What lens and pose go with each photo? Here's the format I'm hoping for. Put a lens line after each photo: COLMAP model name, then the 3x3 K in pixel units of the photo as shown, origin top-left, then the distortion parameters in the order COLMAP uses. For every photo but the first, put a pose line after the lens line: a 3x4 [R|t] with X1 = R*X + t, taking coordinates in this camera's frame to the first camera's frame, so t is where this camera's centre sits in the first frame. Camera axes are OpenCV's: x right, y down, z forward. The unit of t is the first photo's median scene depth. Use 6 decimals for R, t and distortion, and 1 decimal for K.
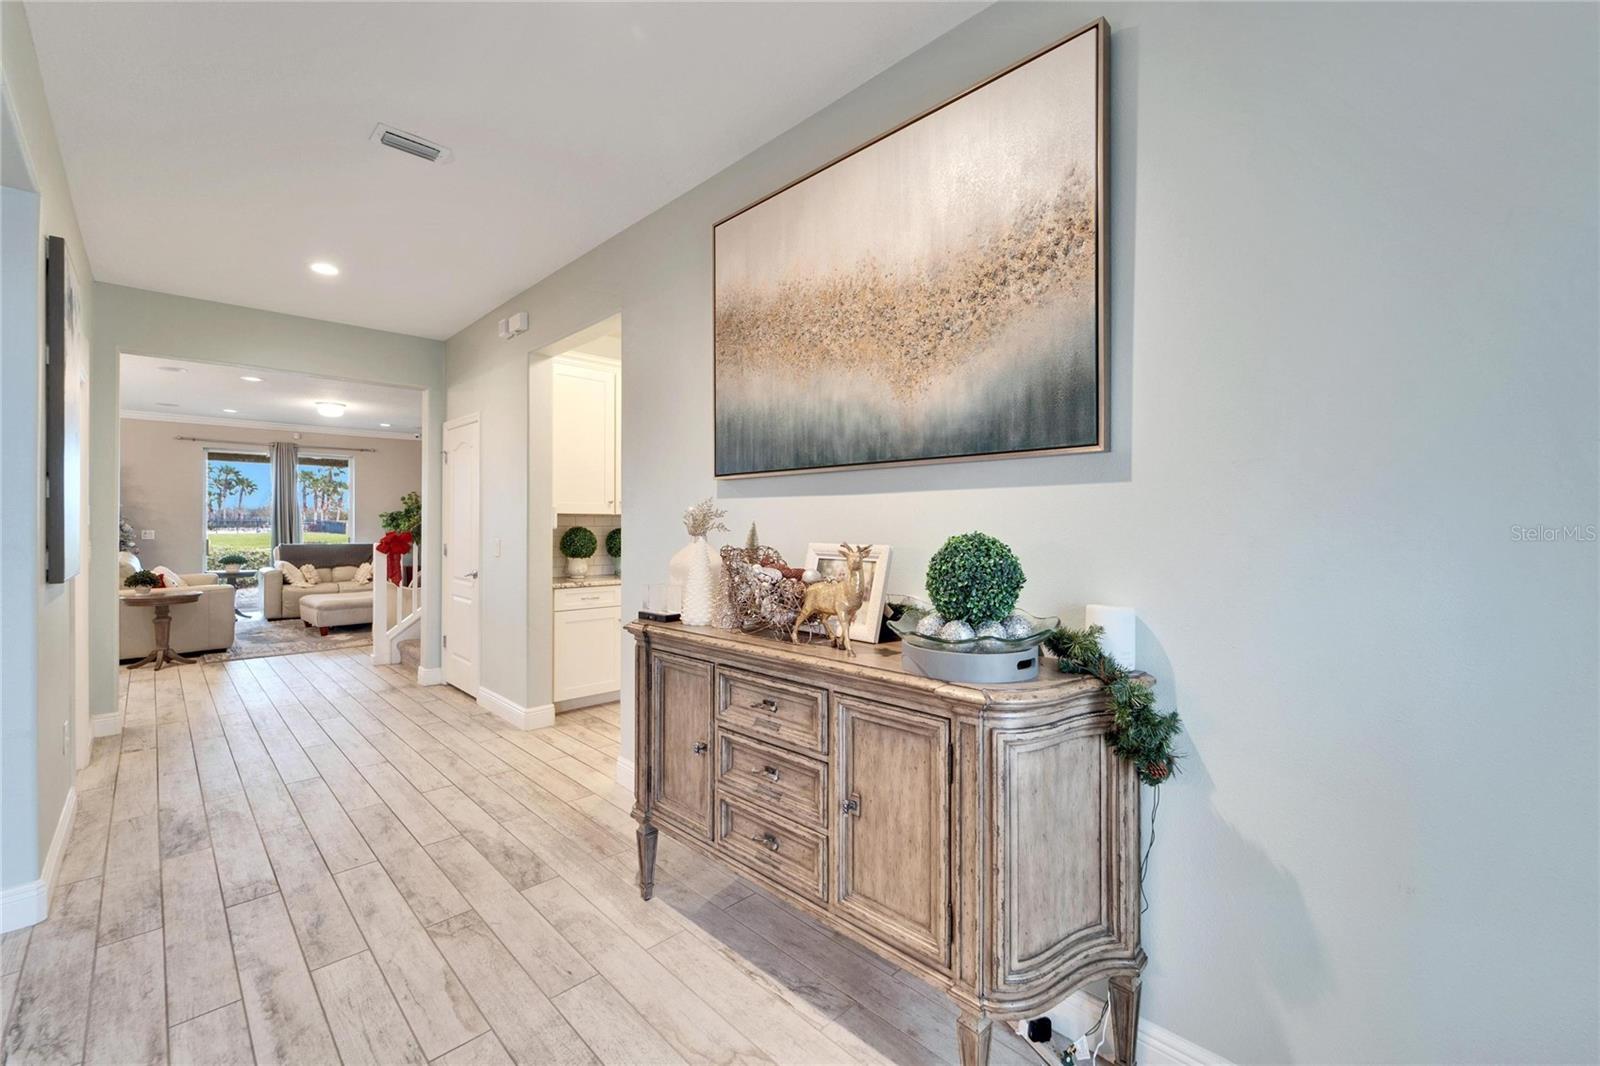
lens RADIAL K [[645.3, 0, 792.5], [0, 645.3, 523.2], [0, 0, 1]] dist [0.000174, -0.000136]
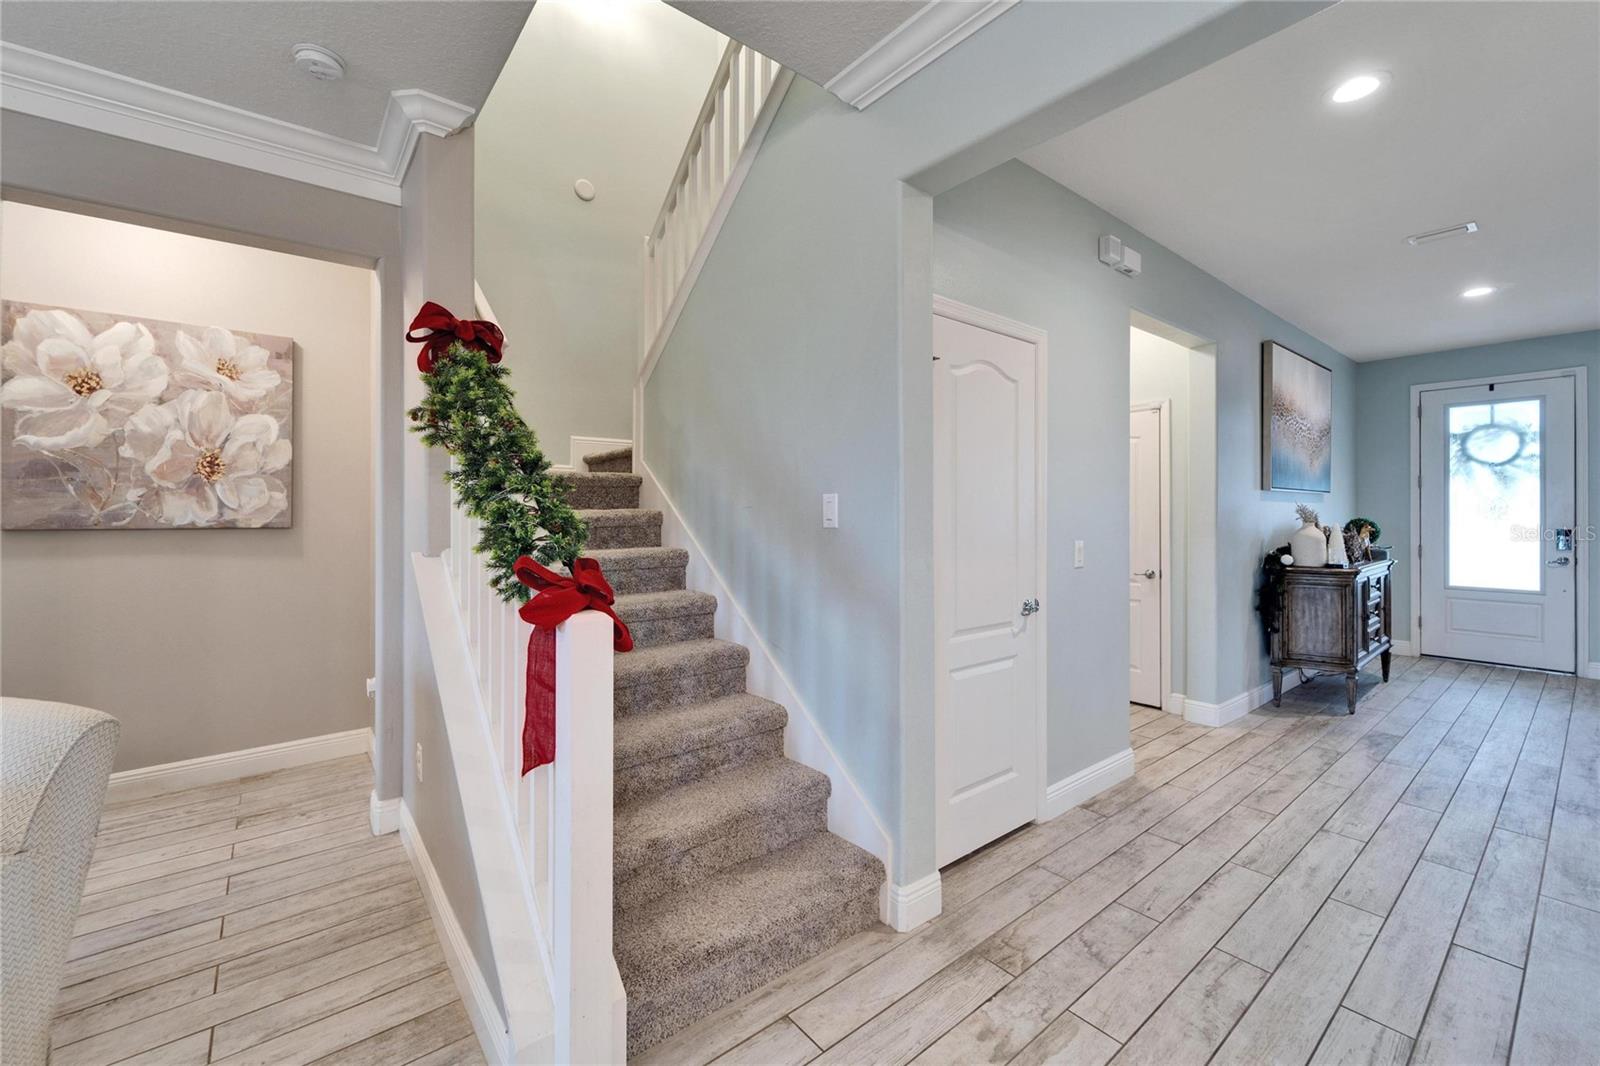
lens RADIAL K [[650.8, 0, 793.4], [0, 650.8, 511.2], [0, 0, 1]] dist [0.002721, -0.000153]
pose [[0.106262, 0.001887, 0.994336, -1.321557], [0.001678, 0.999996, -0.002077, -0.005854], [-0.994337, 0.001889, 0.106258, 1.390977]]
